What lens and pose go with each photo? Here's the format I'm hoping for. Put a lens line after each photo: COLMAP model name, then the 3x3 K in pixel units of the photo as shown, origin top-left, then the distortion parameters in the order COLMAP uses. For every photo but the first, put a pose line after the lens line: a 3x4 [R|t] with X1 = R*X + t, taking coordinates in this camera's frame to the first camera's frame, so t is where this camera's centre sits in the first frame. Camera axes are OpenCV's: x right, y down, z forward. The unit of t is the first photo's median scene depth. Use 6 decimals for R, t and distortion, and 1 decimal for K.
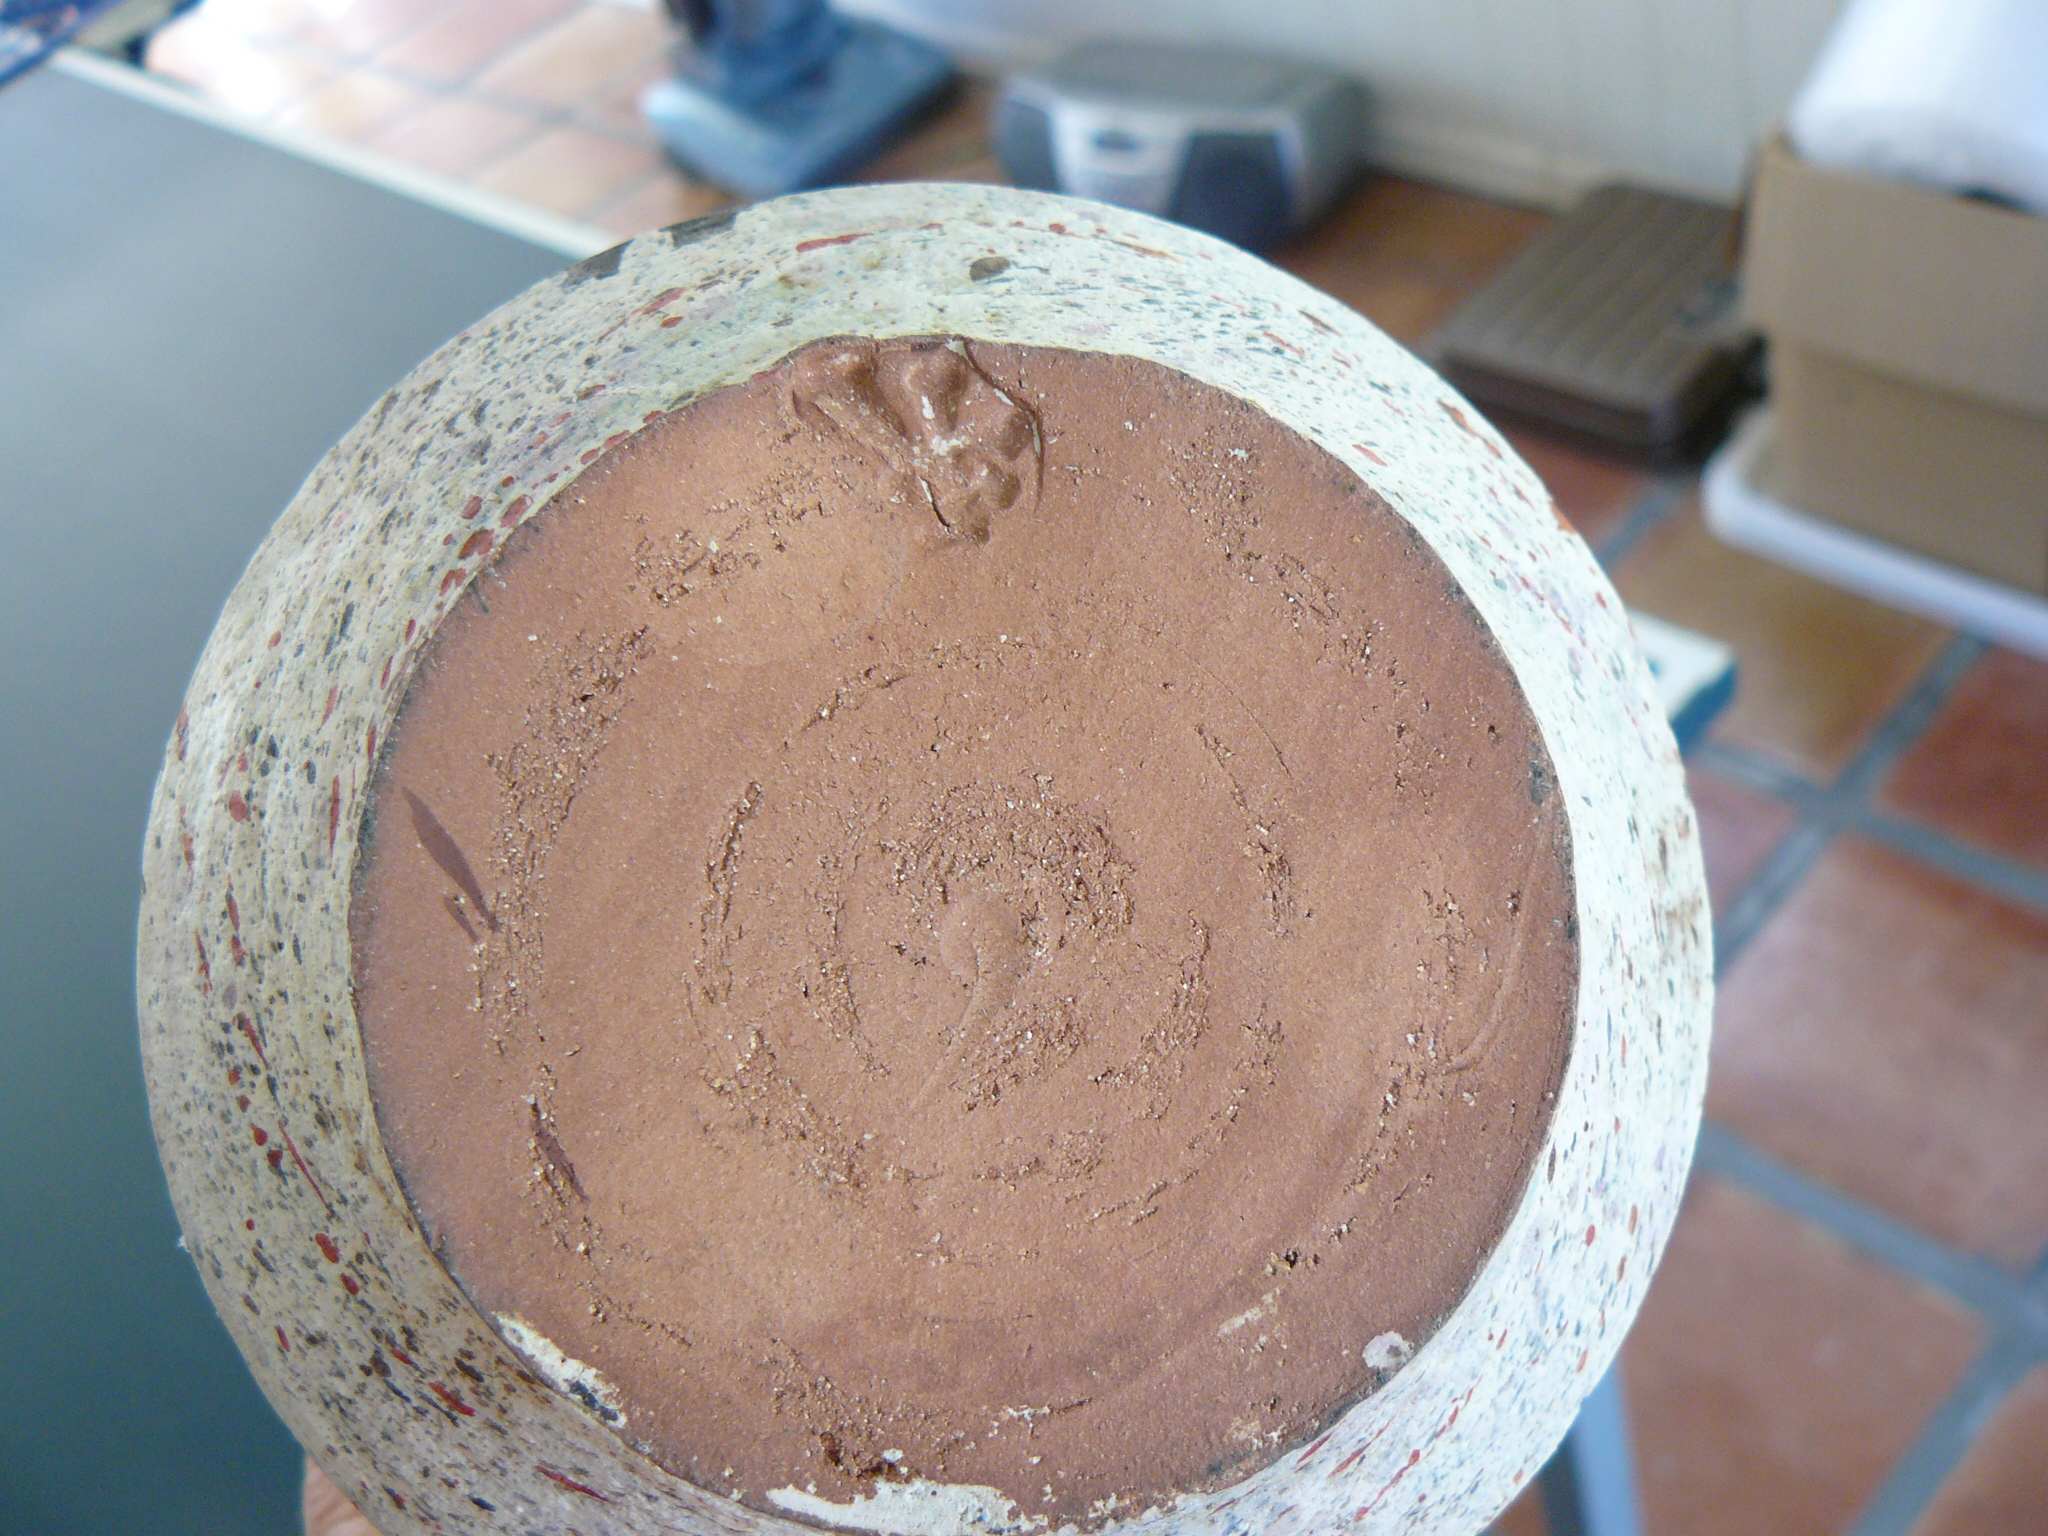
lens RADIAL K [[2174.4, 0, 1024.1], [0, 2174.4, 768.6], [0, 0, 1]] dist [-0.167258, 0.000000]
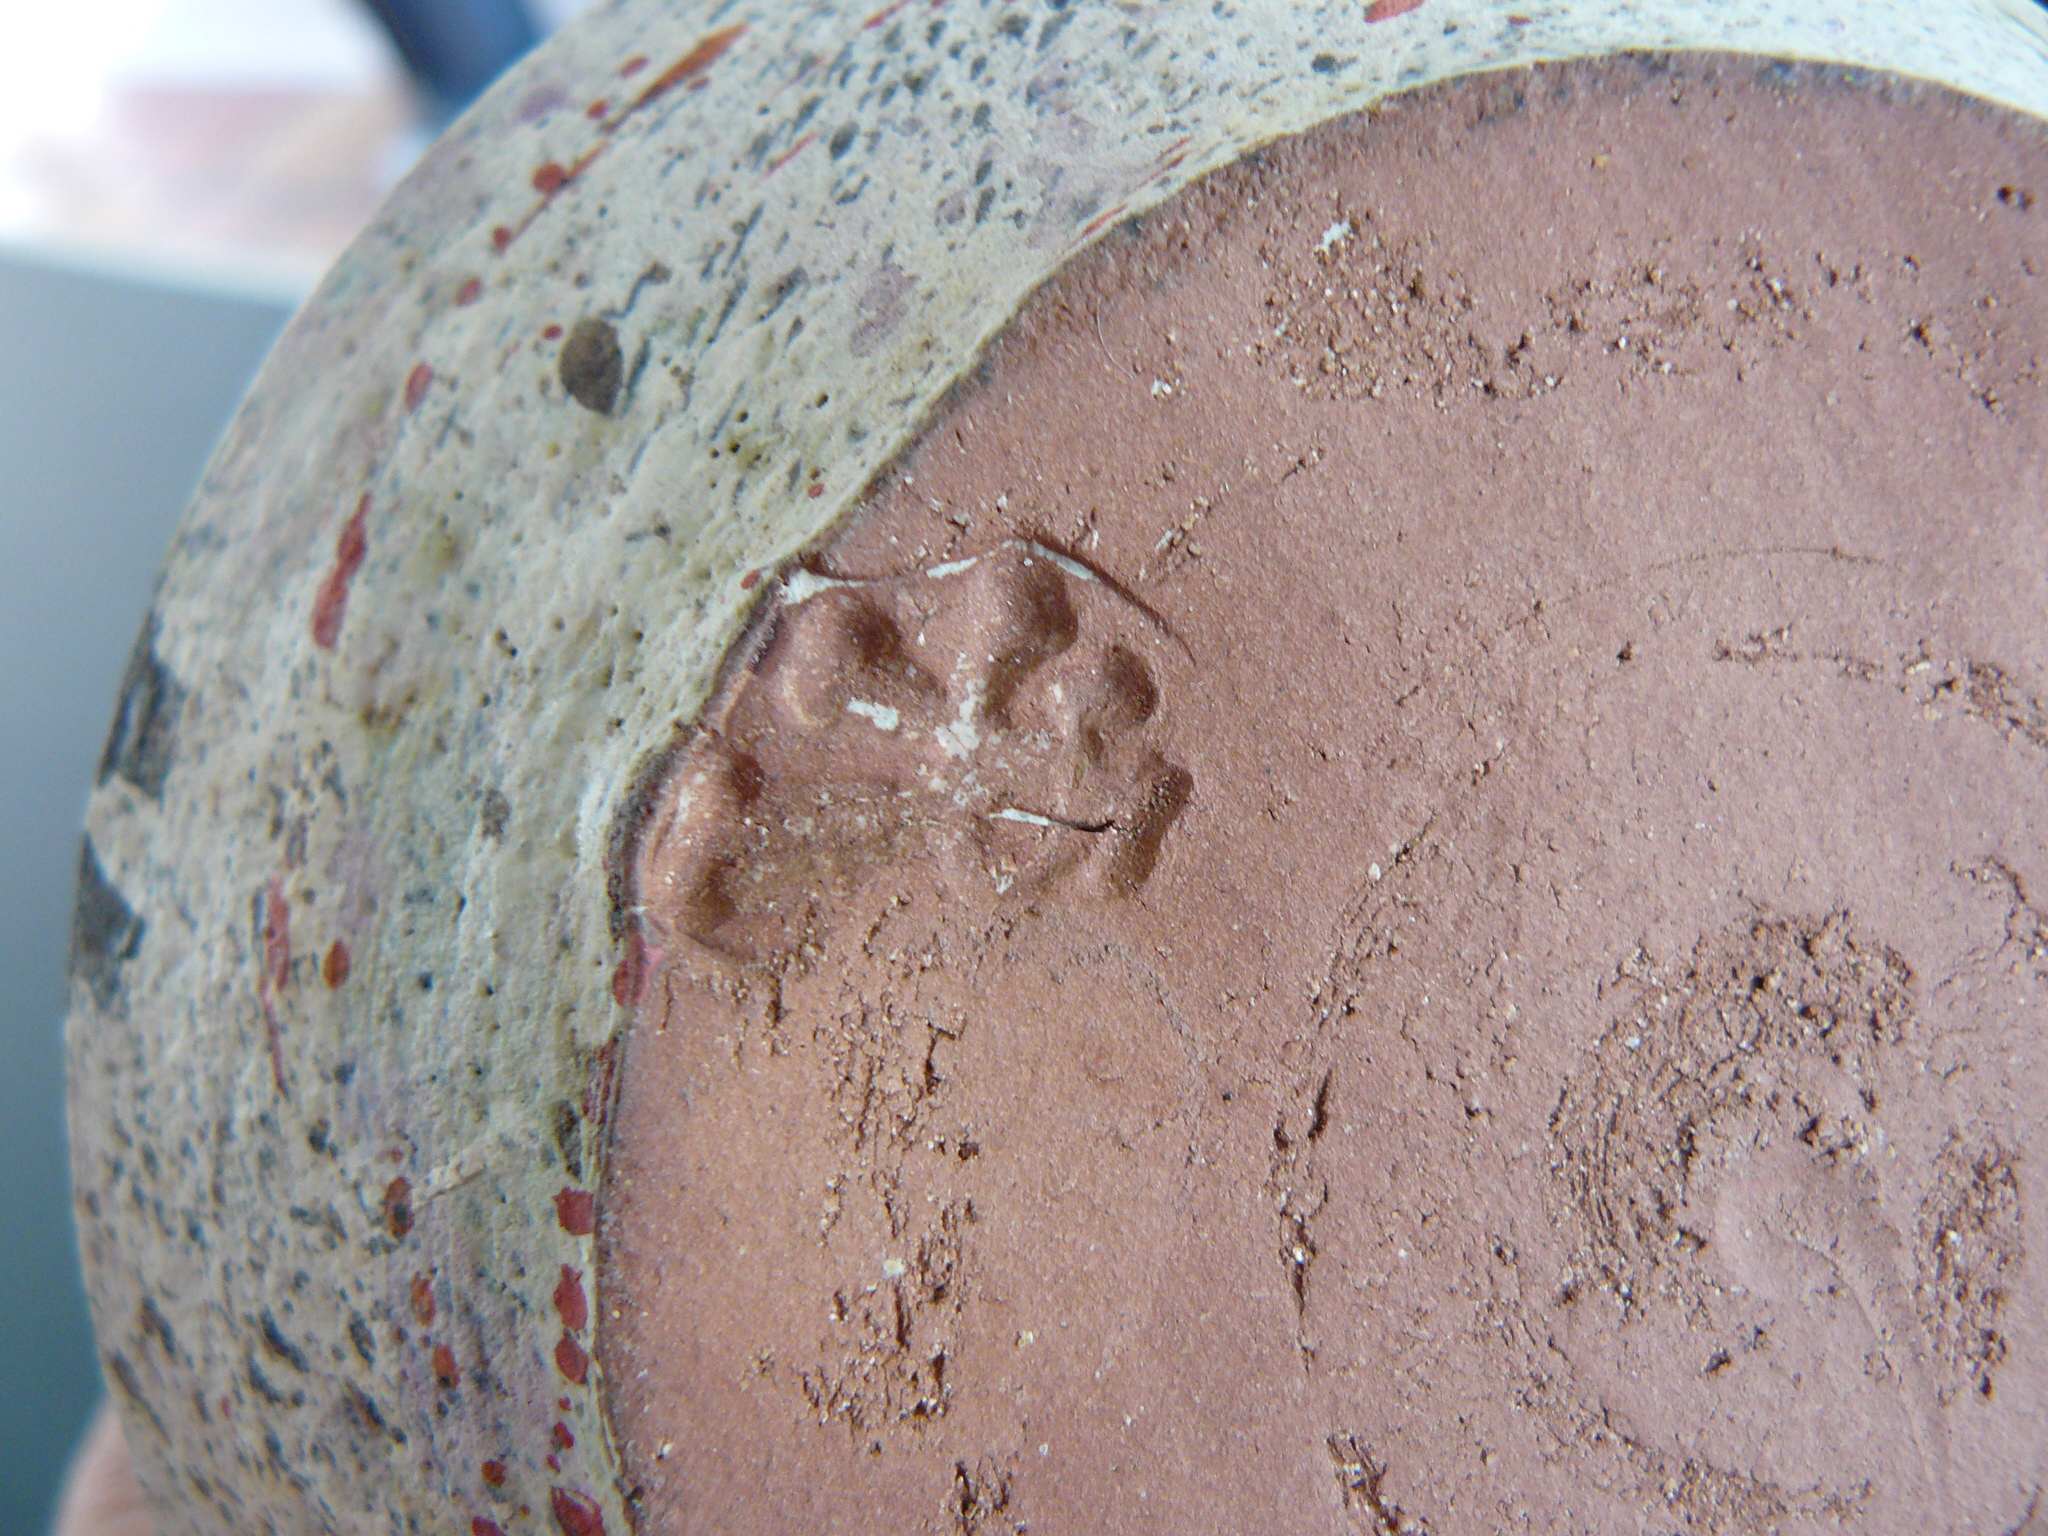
lens RADIAL K [[2174.4, 0, 1020.5], [0, 2174.4, 768.2], [0, 0, 1]] dist [-0.167258, 0.000000]
pose [[0.581186, -0.813357, -0.025939, -0.022218], [0.782031, 0.549419, 0.294222, -0.255953], [-0.225056, -0.191283, 0.955385, 0.503537]]
